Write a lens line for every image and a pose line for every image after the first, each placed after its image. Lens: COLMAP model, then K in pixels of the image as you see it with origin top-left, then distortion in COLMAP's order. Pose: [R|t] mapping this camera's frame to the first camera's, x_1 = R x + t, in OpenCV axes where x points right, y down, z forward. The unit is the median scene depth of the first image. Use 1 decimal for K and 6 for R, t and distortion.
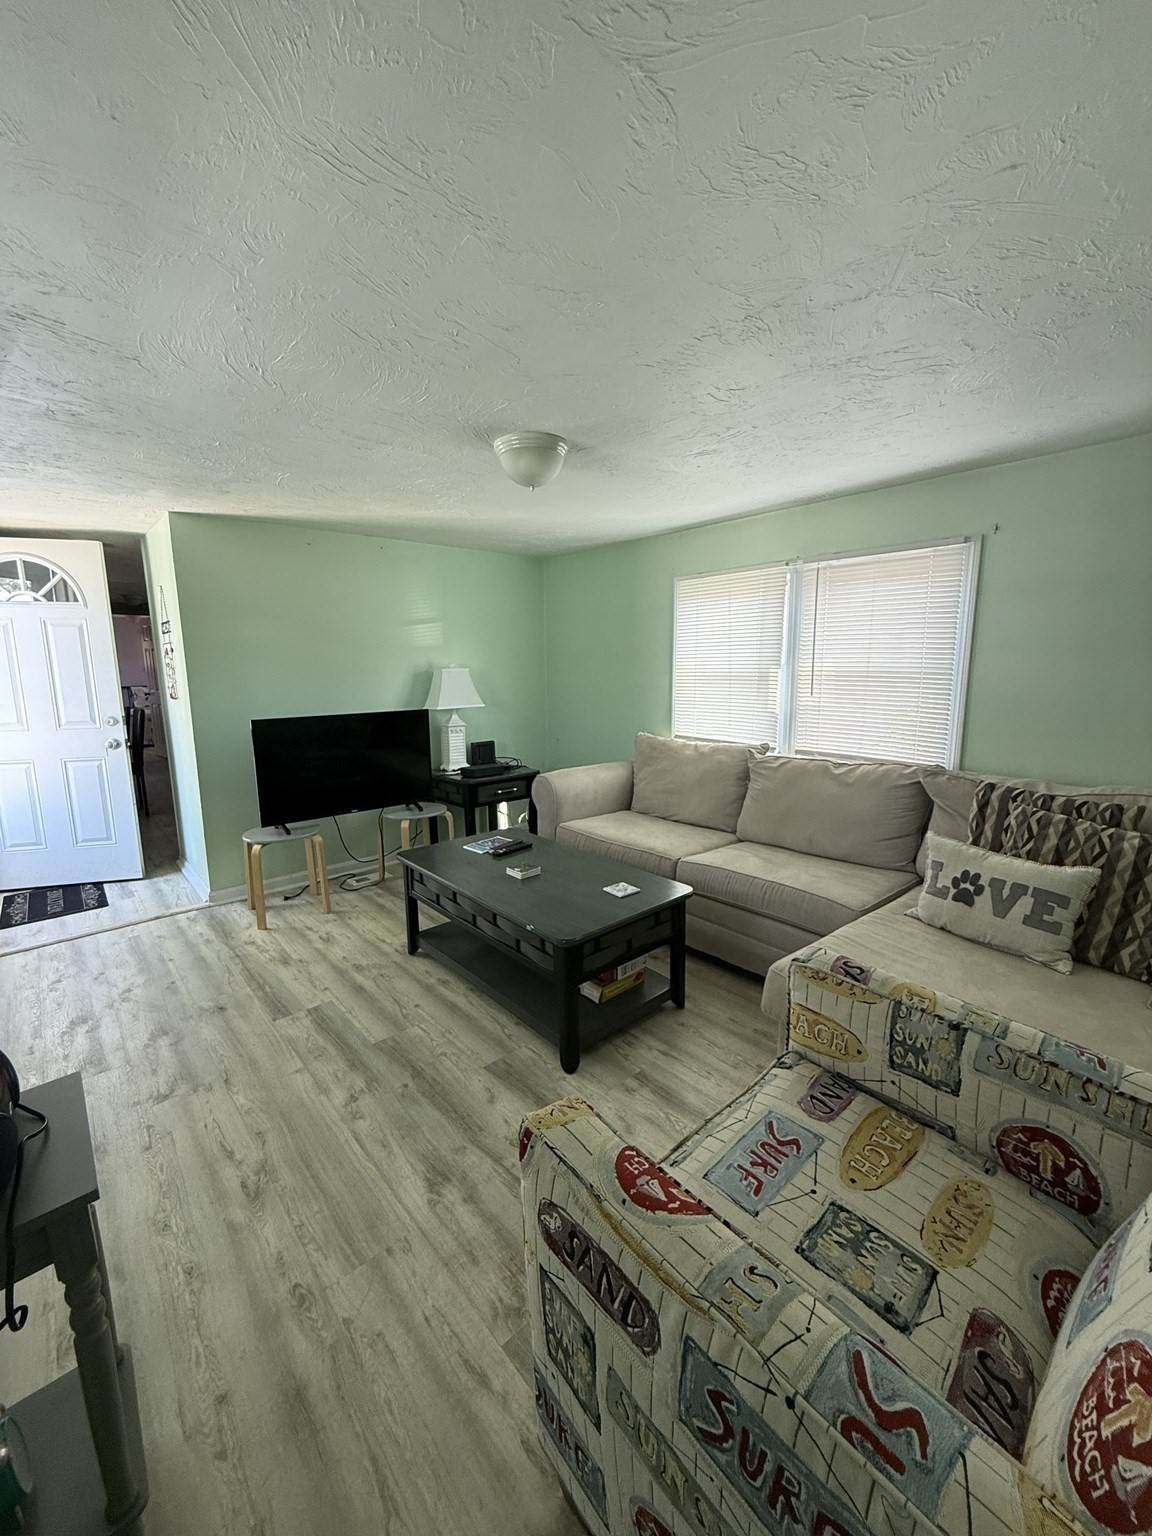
lens RADIAL K [[615.8, 0, 574.5], [0, 615.8, 768.1], [0, 0, 1]] dist [0.001972, 0.000627]
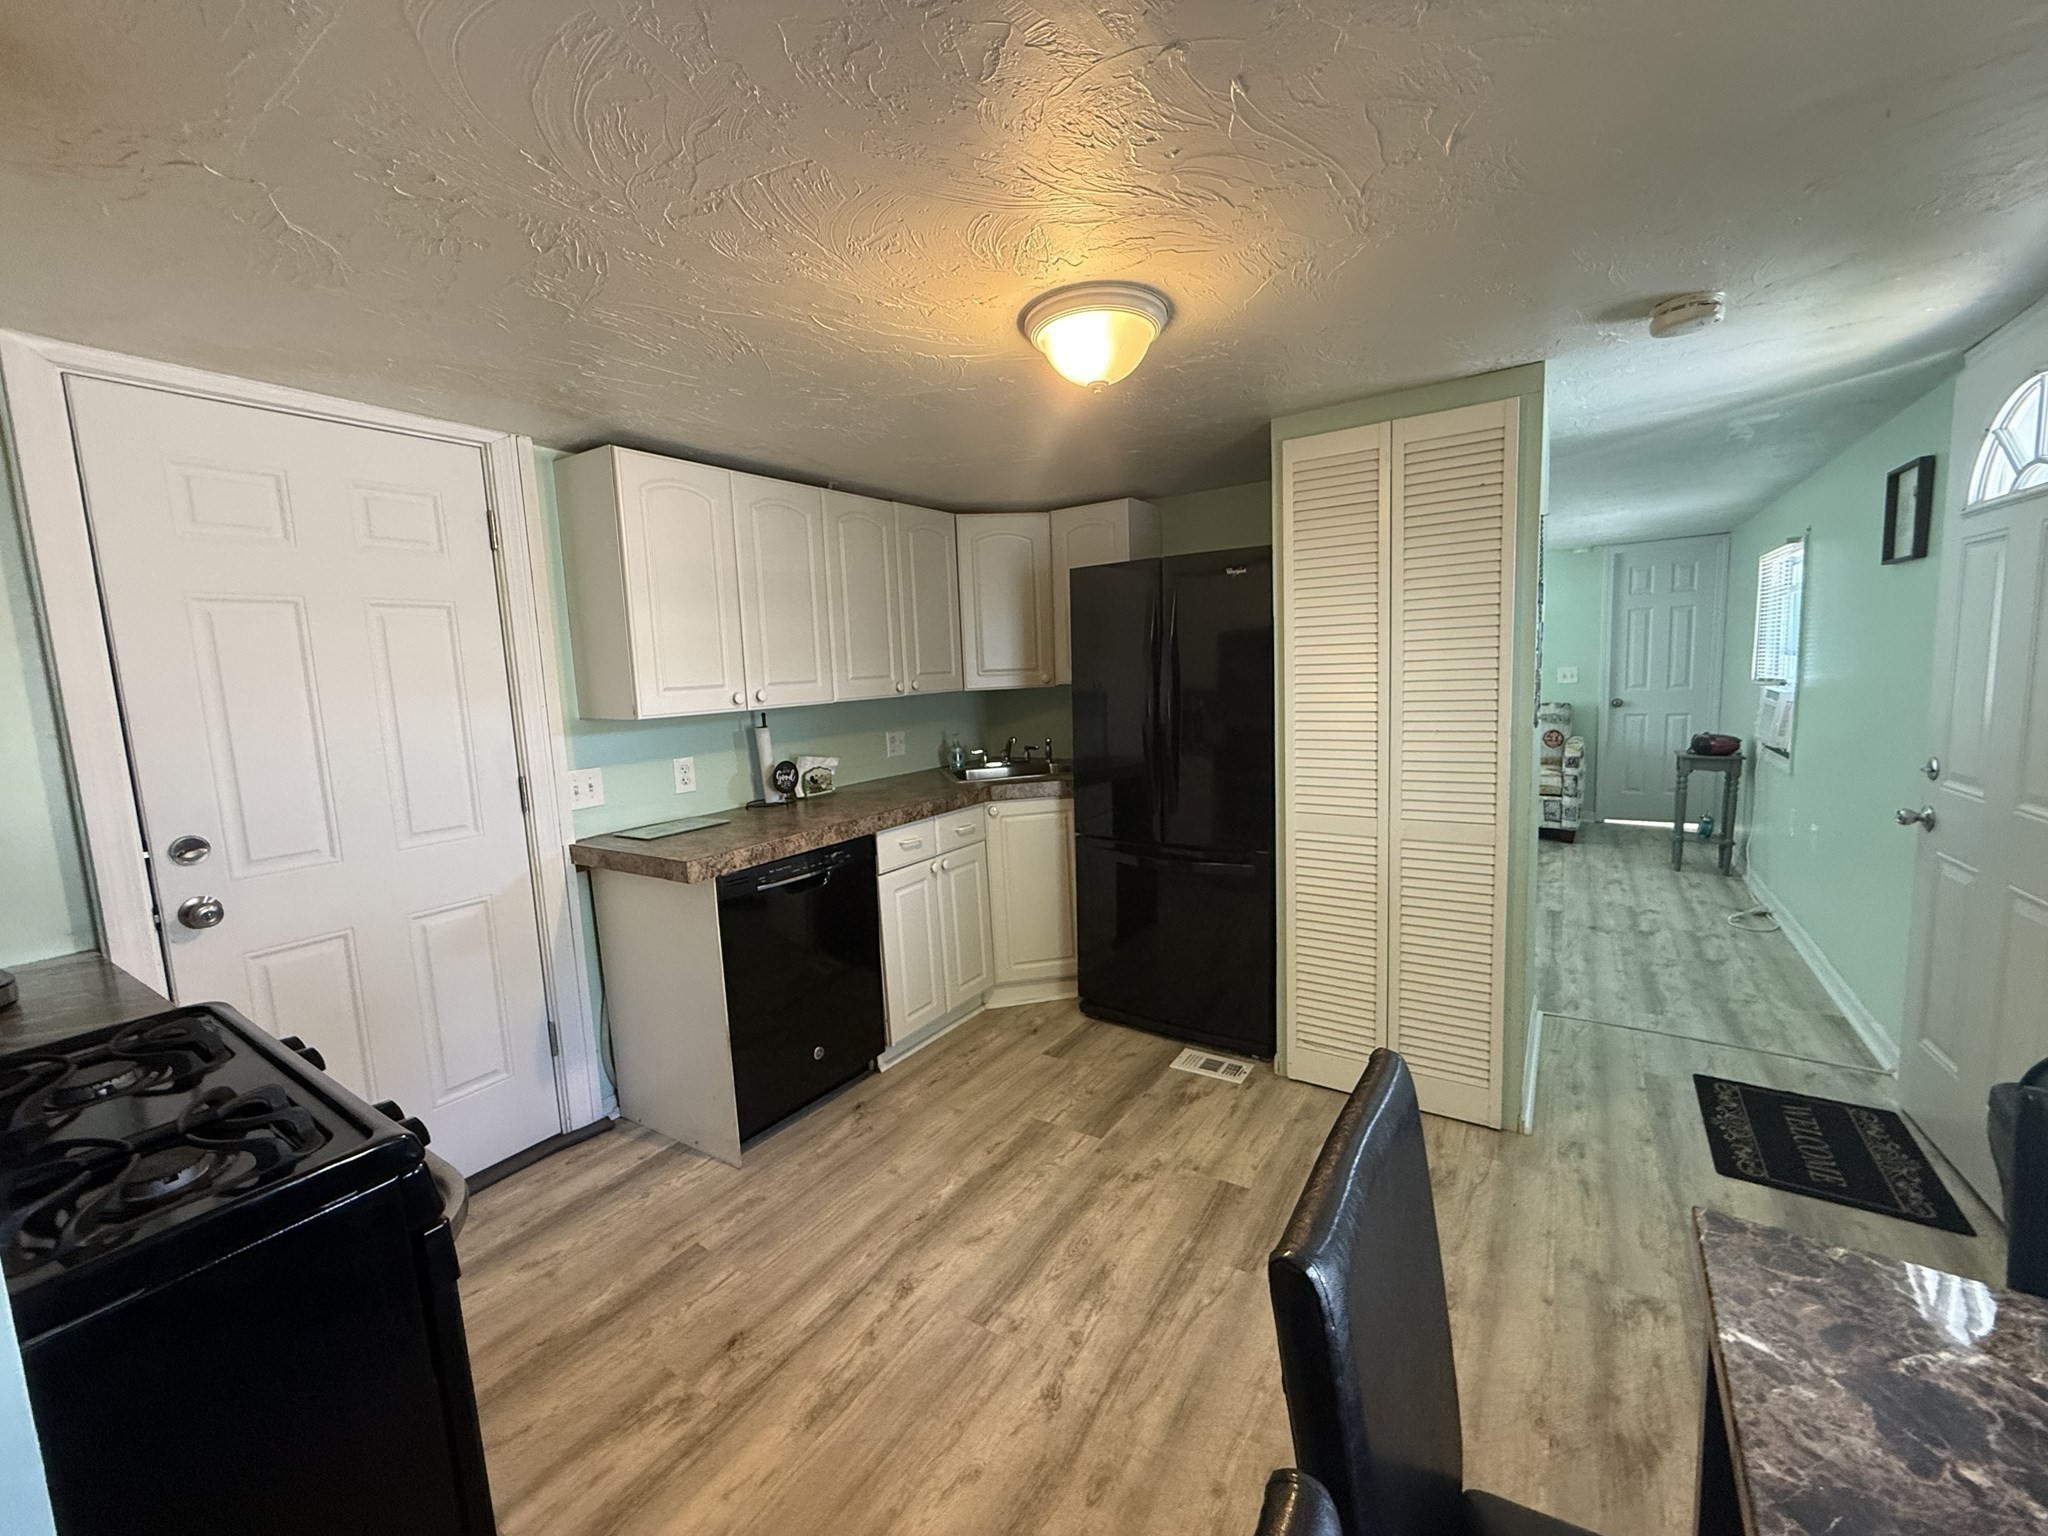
lens RADIAL K [[821.1, 0, 1016.1], [0, 821.1, 765.4], [0, 0, 1]] dist [0.001972, 0.000627]
pose [[-0.256553, -0.091999, 0.962142, -1.309649], [0.212523, 0.965728, 0.149011, -0.299219], [-0.942876, 0.242707, -0.228209, 1.706773]]
